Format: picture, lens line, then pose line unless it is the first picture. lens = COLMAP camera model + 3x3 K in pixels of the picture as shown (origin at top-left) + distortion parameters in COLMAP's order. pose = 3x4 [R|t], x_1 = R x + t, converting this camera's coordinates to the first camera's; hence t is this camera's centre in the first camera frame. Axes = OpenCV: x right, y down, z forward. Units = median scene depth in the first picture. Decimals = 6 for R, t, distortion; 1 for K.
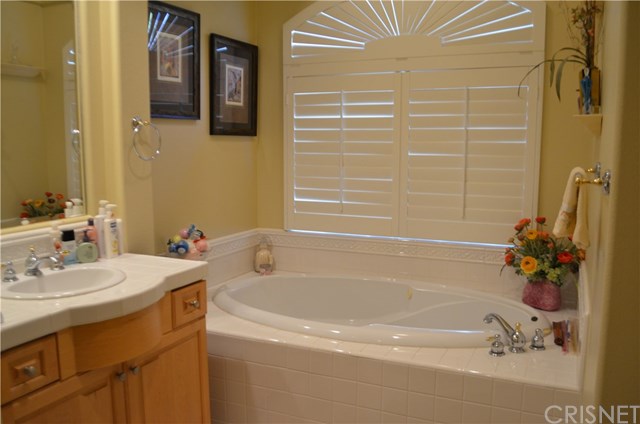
lens RADIAL K [[567.5, 0, 320.0], [0, 567.5, 212.0], [0, 0, 1]] dist [-0.049463, -0.005835]
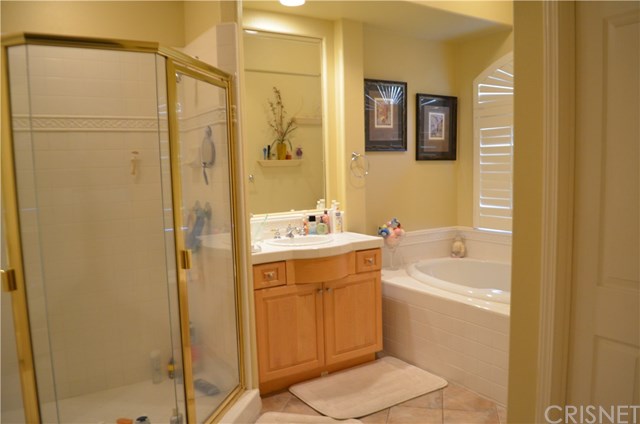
lens RADIAL K [[497.1, 0, 323.7], [0, 497.1, 215.5], [0, 0, 1]] dist [-0.086653, 0.011120]
pose [[0.839135, 0.030620, -0.543061, 0.386762], [-0.042246, 0.999067, -0.008946, 0.038108], [0.542281, 0.030449, 0.839646, -0.278230]]
